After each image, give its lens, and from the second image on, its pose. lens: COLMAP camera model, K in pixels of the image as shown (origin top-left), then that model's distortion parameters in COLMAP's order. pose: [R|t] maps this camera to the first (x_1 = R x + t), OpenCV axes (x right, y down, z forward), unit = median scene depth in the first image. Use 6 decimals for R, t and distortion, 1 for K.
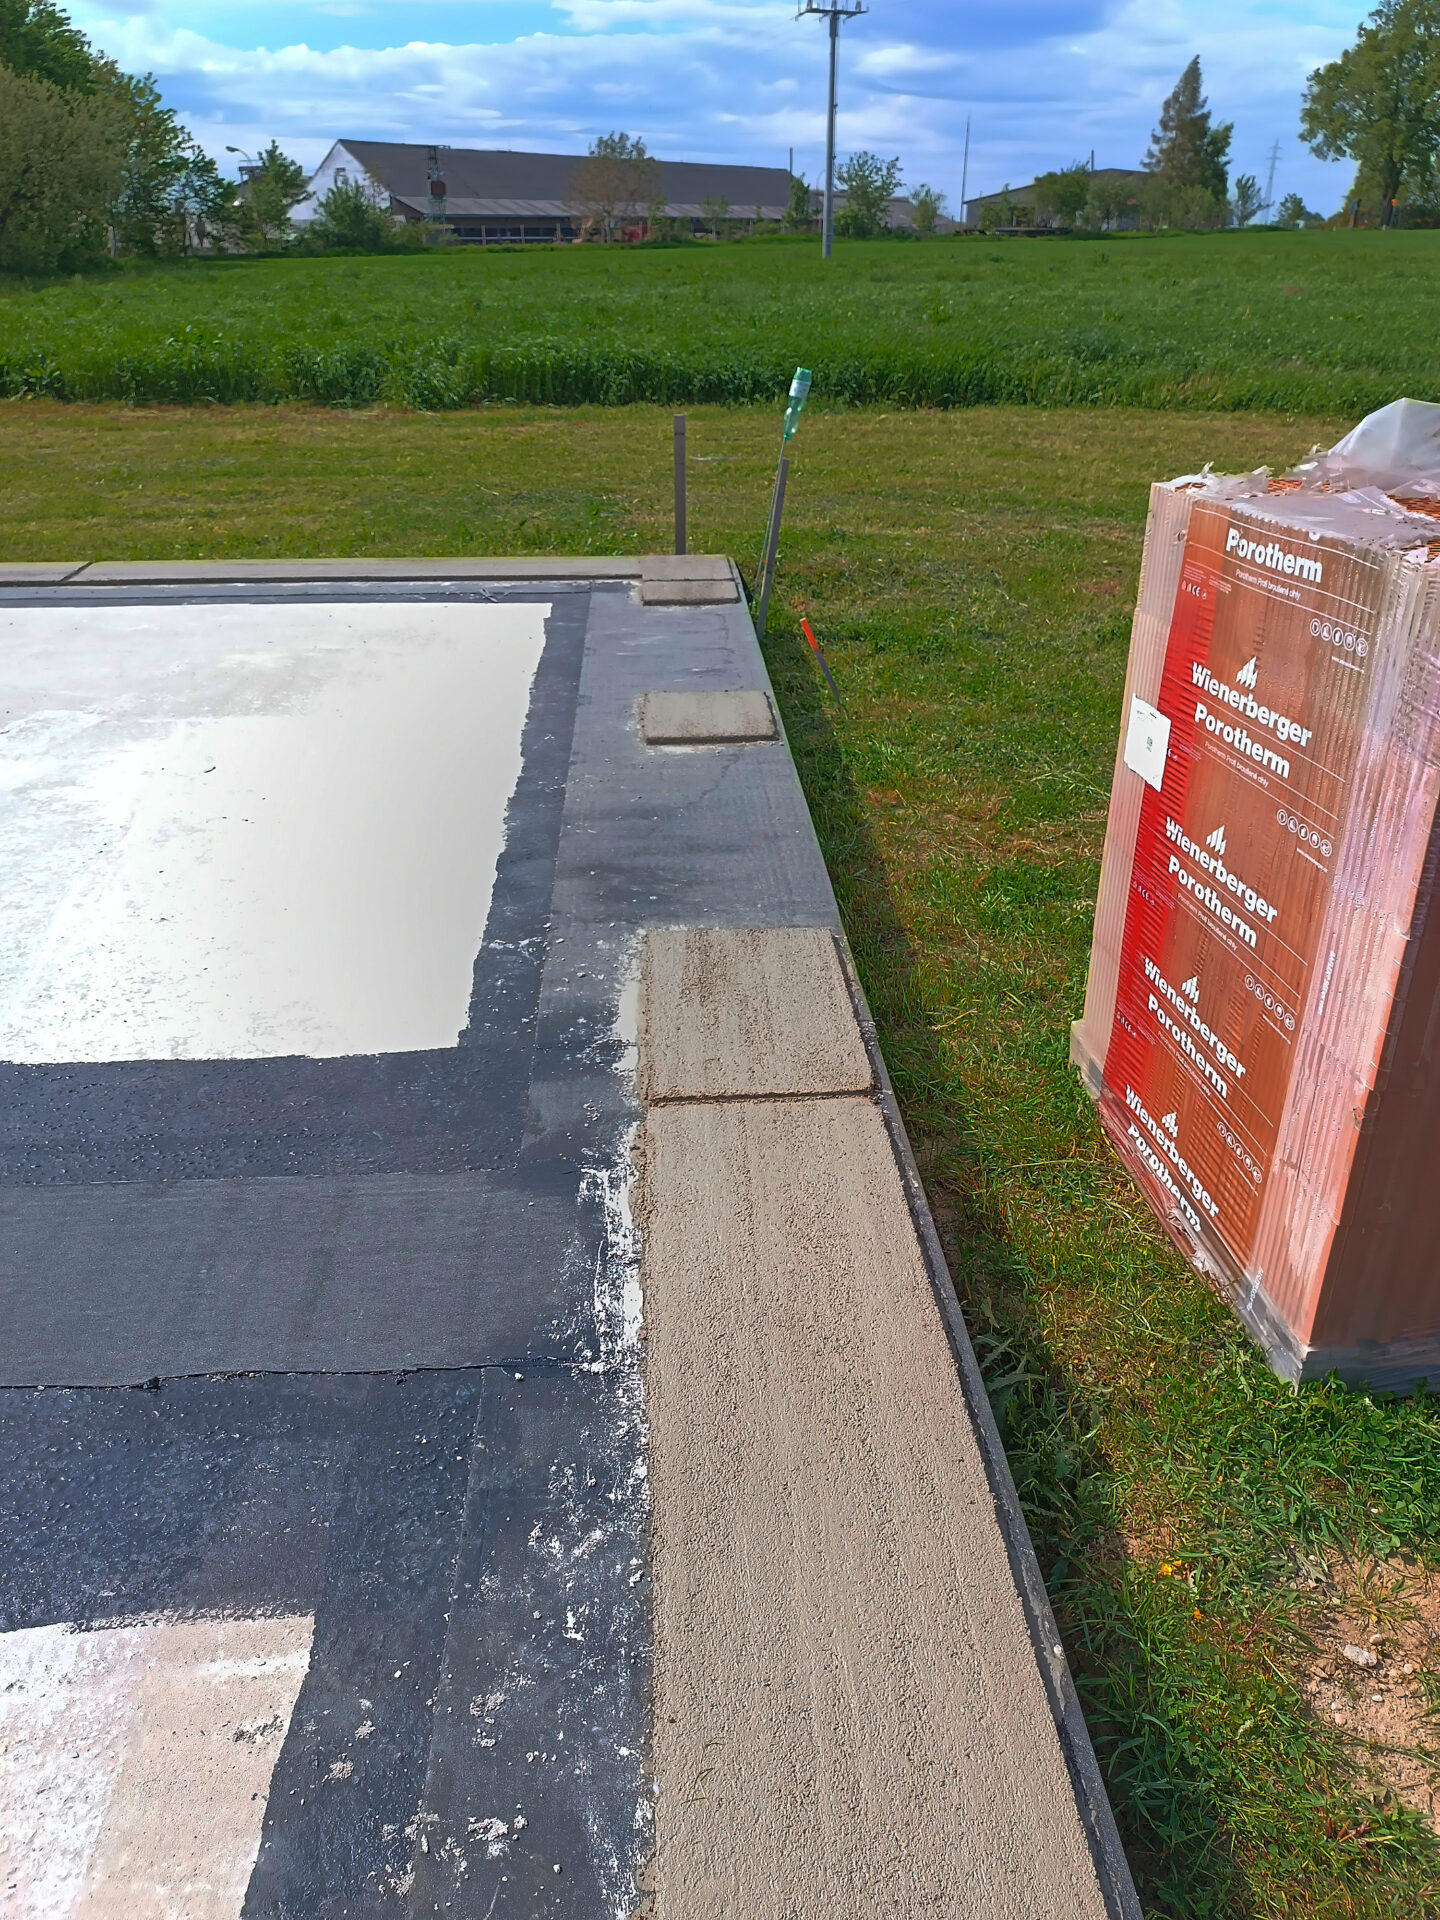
lens RADIAL K [[1425.5, 0, 721.5], [0, 1425.5, 951.8], [0, 0, 1]] dist [0.061926, -0.053097]
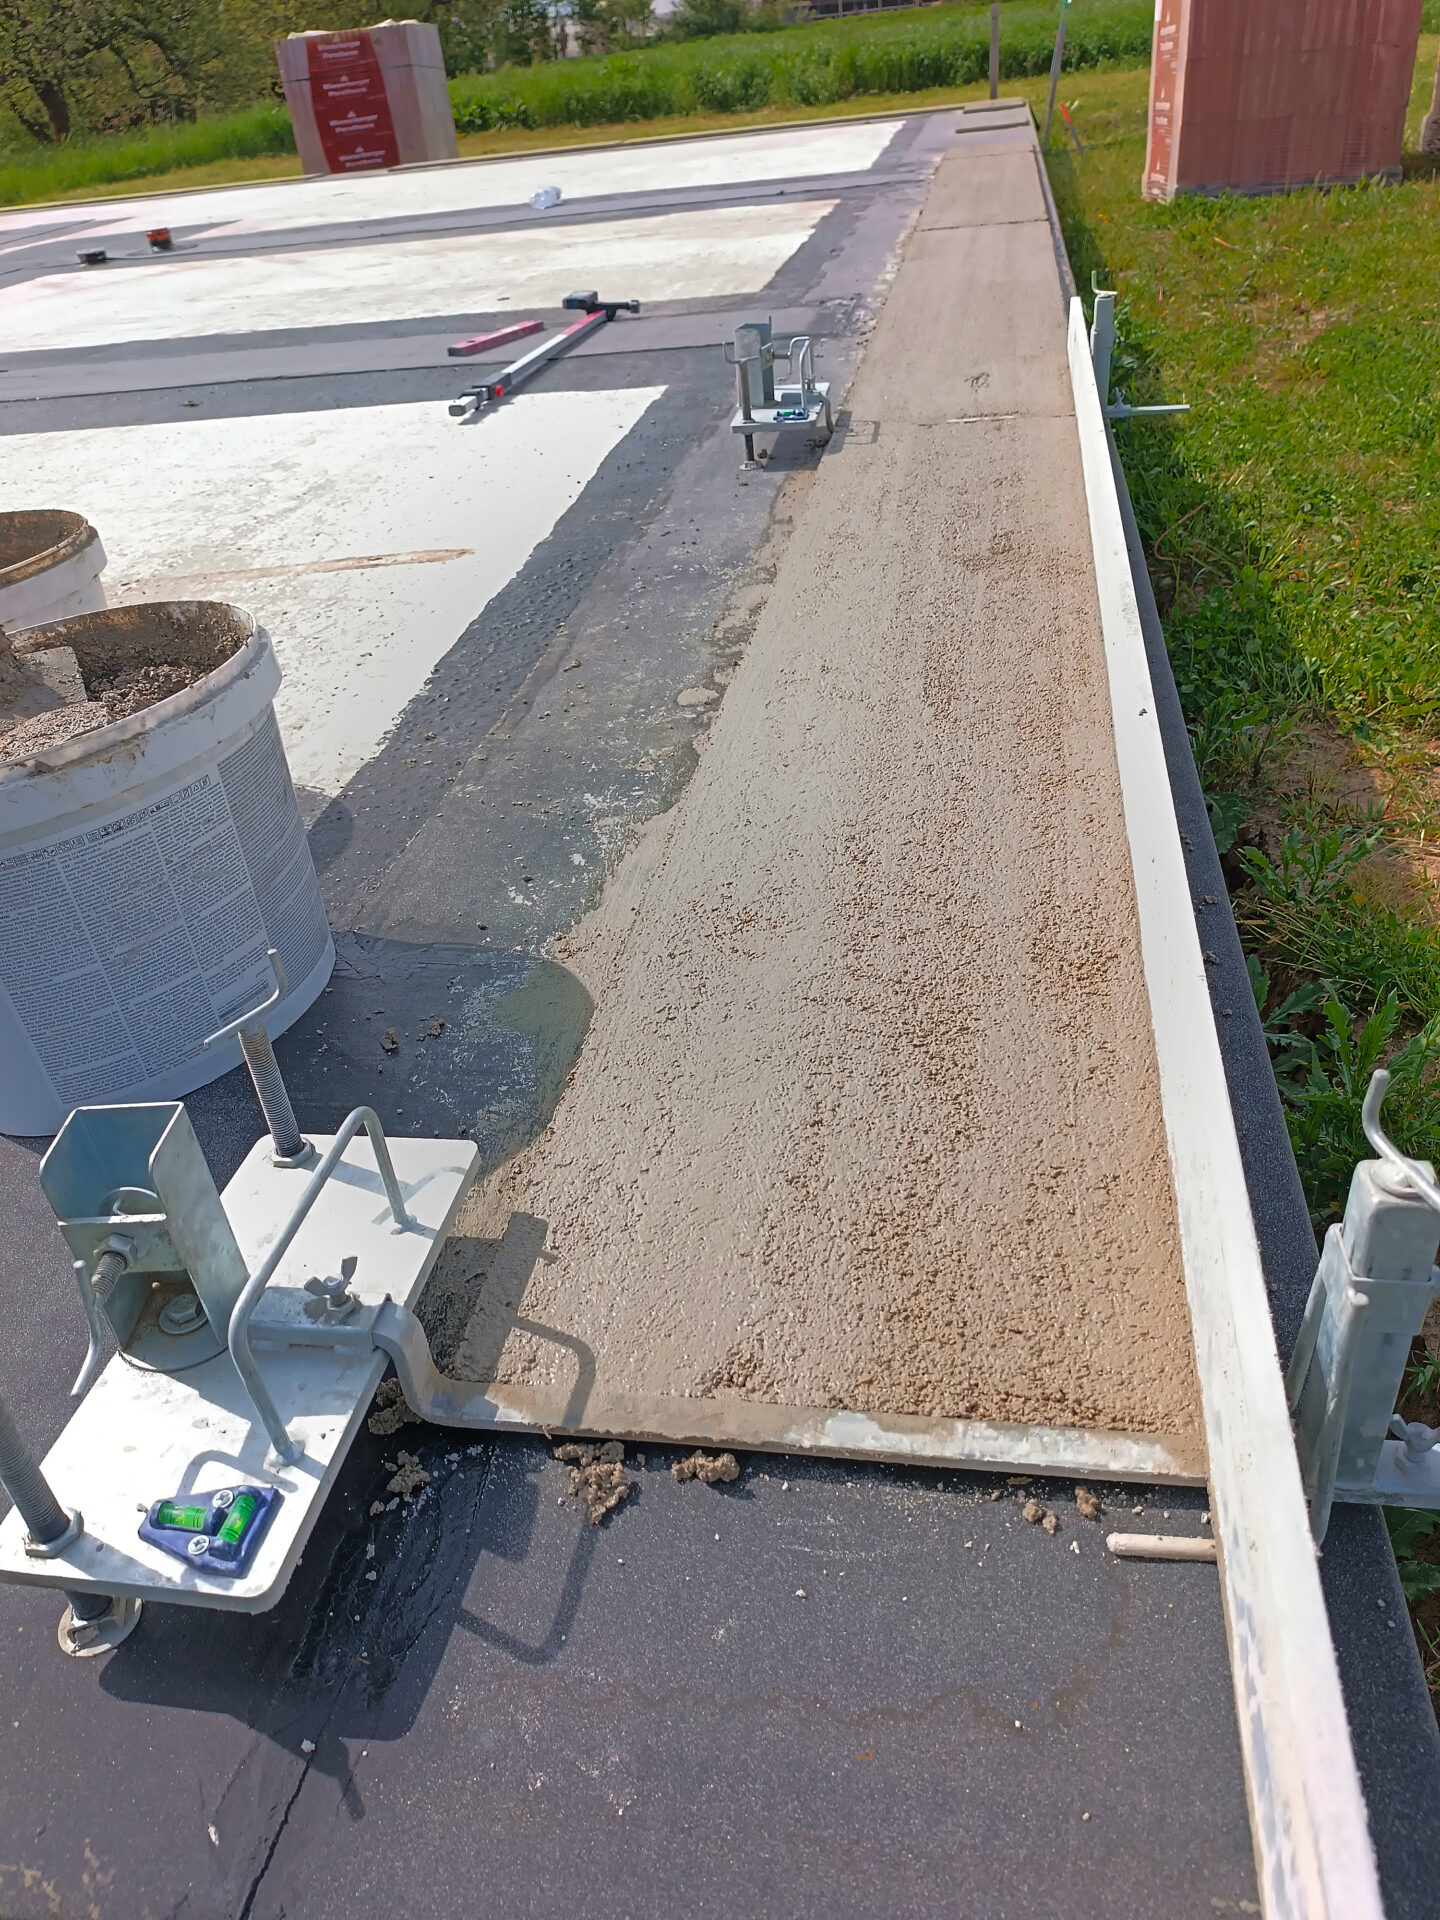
lens RADIAL K [[1425.5, 0, 726.9], [0, 1425.5, 962.1], [0, 0, 1]] dist [0.061926, -0.053097]
pose [[0.974006, 0.037637, -0.223373, 0.032677], [-0.010966, 0.992779, 0.119459, 0.197304], [0.226256, -0.113904, 0.967385, -0.287628]]
